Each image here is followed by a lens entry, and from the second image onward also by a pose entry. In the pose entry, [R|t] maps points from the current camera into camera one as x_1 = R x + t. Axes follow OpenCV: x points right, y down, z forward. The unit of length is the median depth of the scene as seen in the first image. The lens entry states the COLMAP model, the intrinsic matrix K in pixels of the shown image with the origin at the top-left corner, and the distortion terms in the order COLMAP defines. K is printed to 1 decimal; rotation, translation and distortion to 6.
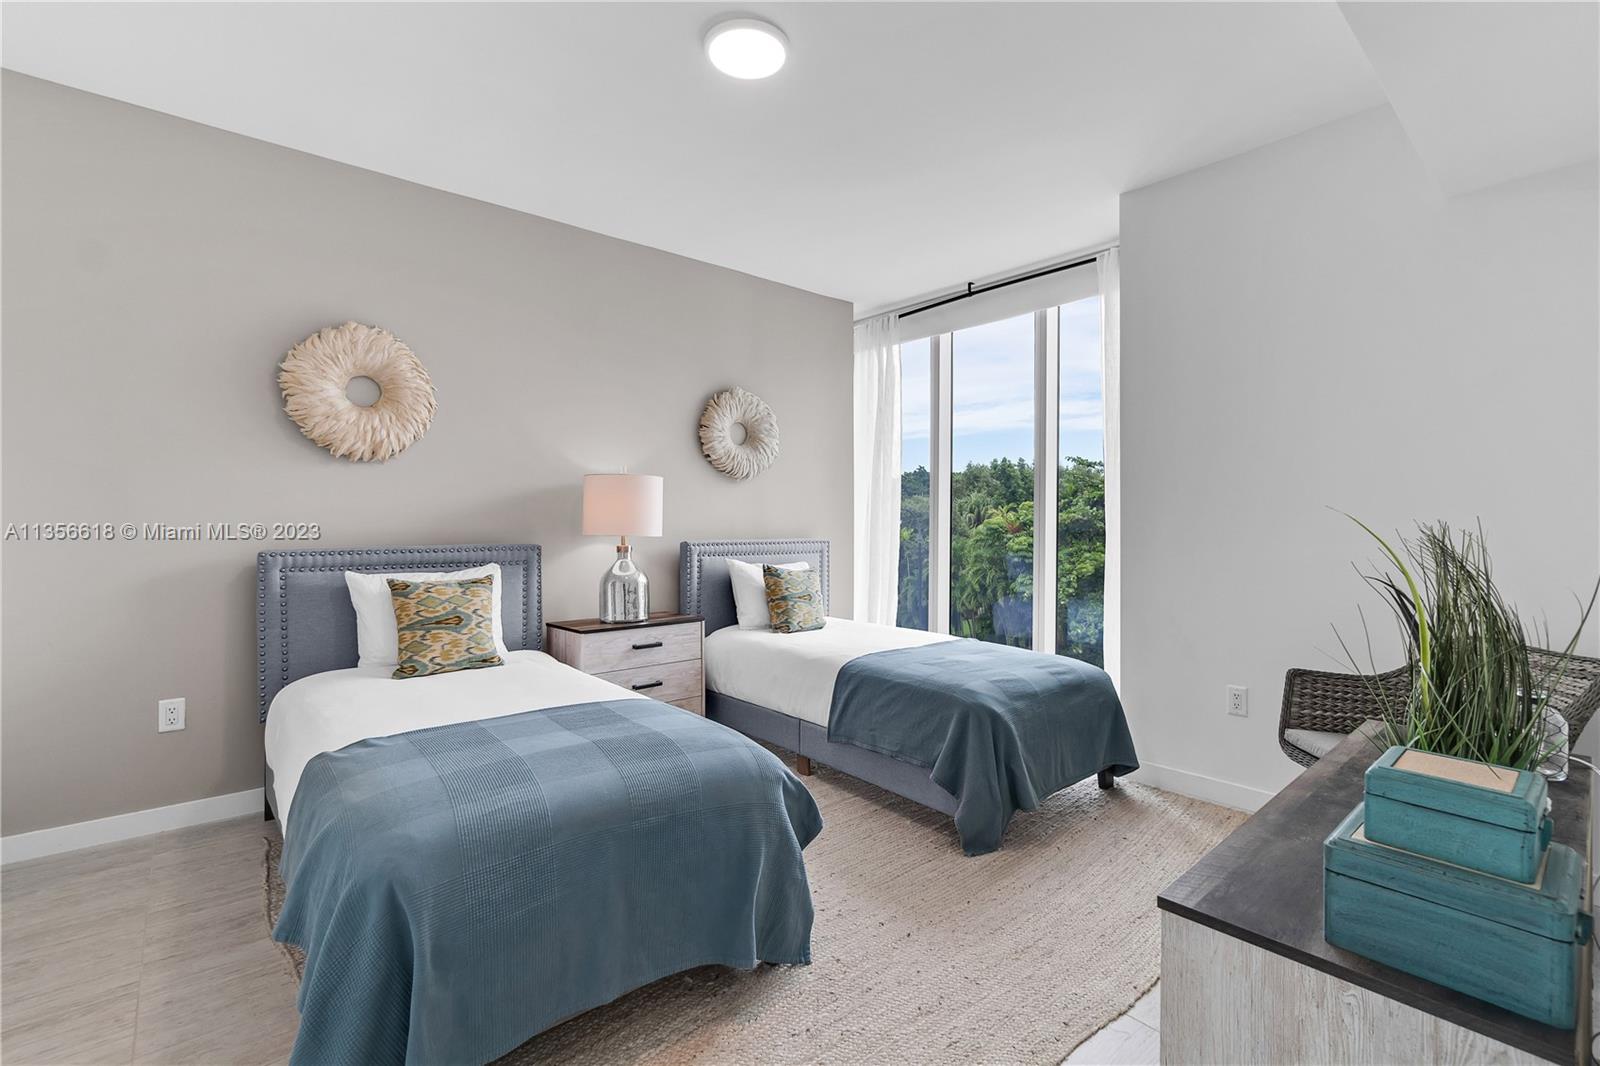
lens RADIAL K [[698.0, 0, 793.8], [0, 698.0, 534.5], [0, 0, 1]] dist [-0.000894, 0.000088]
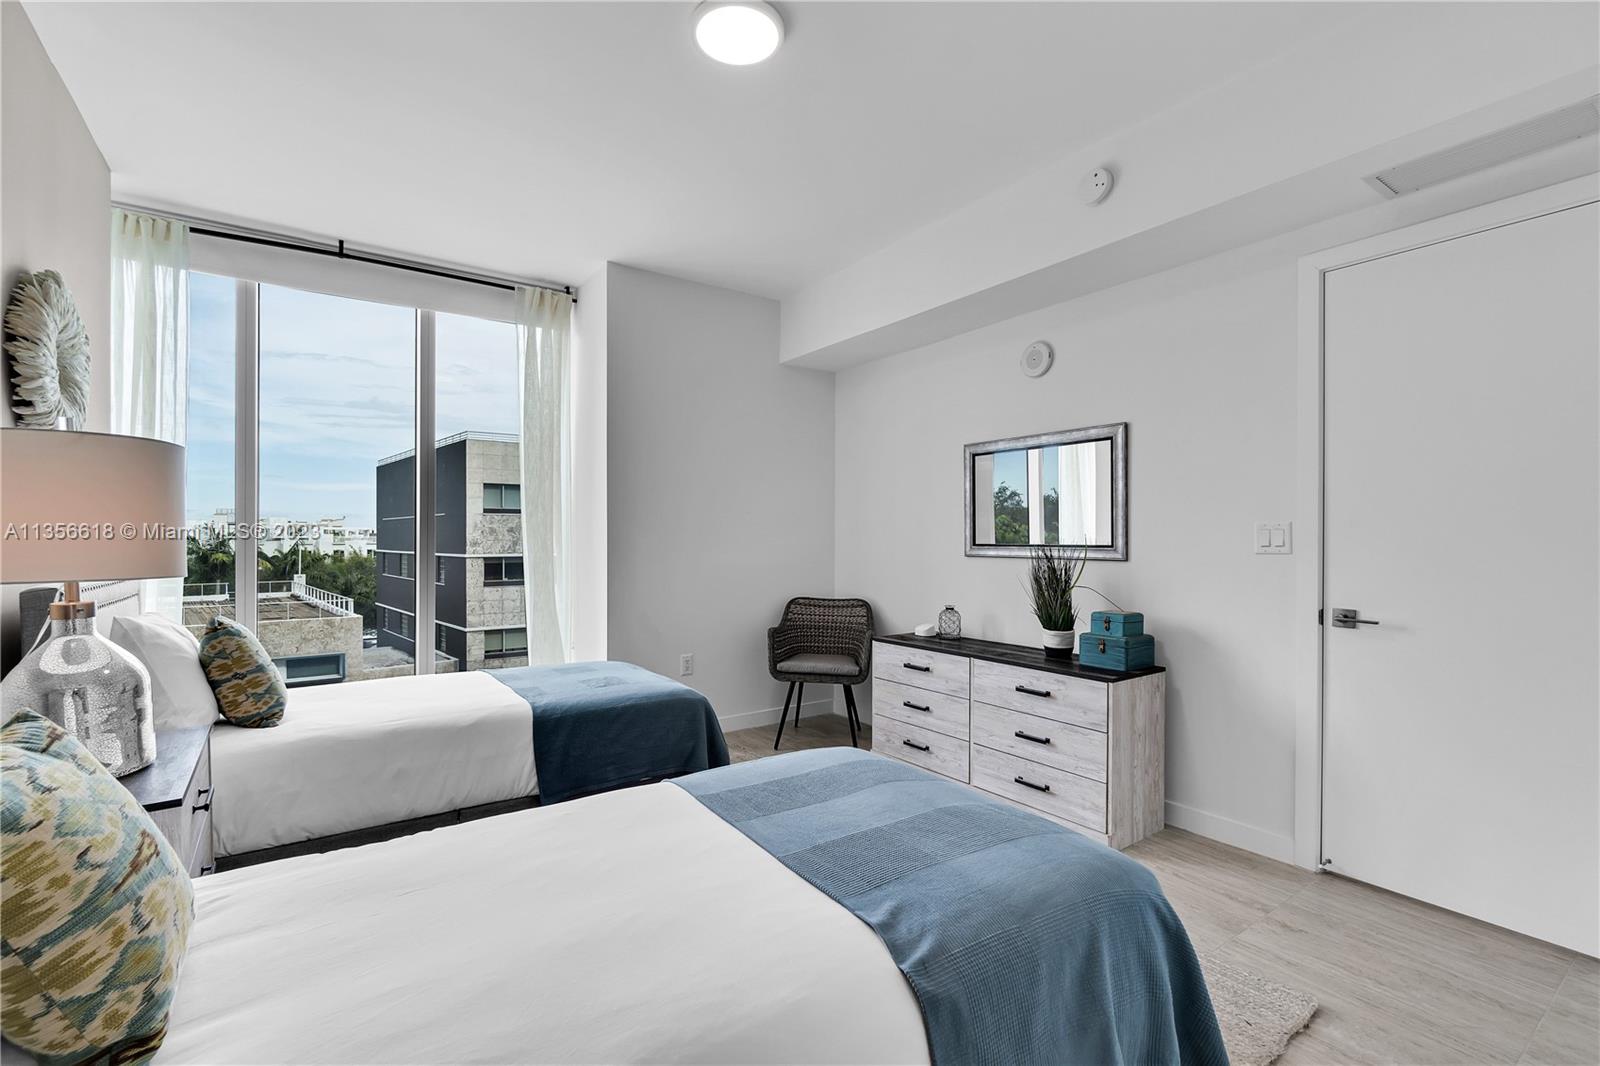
lens RADIAL K [[703.2, 0, 792.2], [0, 703.2, 538.8], [0, 0, 1]] dist [-0.000646, 0.000004]
pose [[0.125888, -0.001518, 0.992043, -0.503449], [0.021125, 0.999776, -0.001151, -0.009340], [-0.991820, 0.021102, 0.125892, 0.416795]]
